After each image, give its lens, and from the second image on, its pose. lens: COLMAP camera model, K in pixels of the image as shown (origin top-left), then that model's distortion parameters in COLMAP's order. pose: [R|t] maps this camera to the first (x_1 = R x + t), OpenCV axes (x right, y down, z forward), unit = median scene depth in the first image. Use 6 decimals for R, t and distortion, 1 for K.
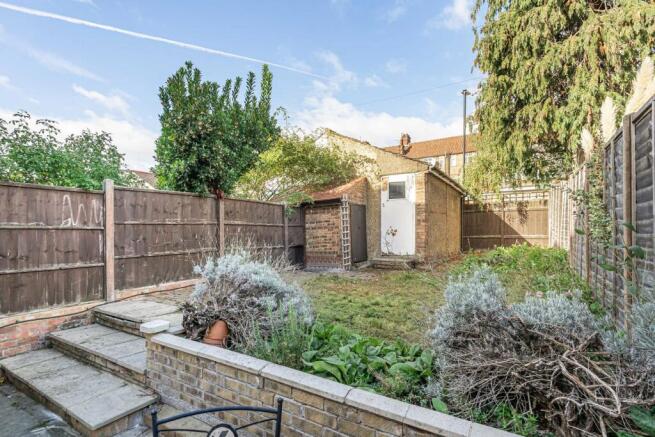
lens RADIAL K [[327.6, 0, 327.5], [0, 327.6, 218.5], [0, 0, 1]] dist [0.001209, -0.000291]
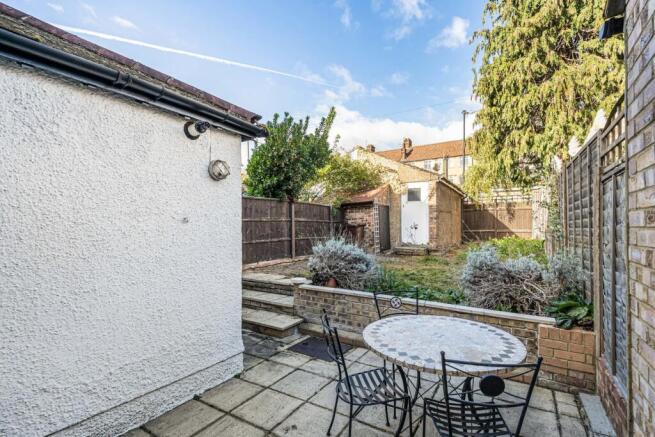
lens RADIAL K [[315.2, 0, 328.4], [0, 315.2, 214.3], [0, 0, 1]] dist [0.000303, 0.000093]
pose [[0.999971, 0.001696, 0.007381, -0.136449], [-0.001712, 0.999996, 0.002268, -0.010101], [-0.007377, -0.002281, 0.999970, -0.244749]]
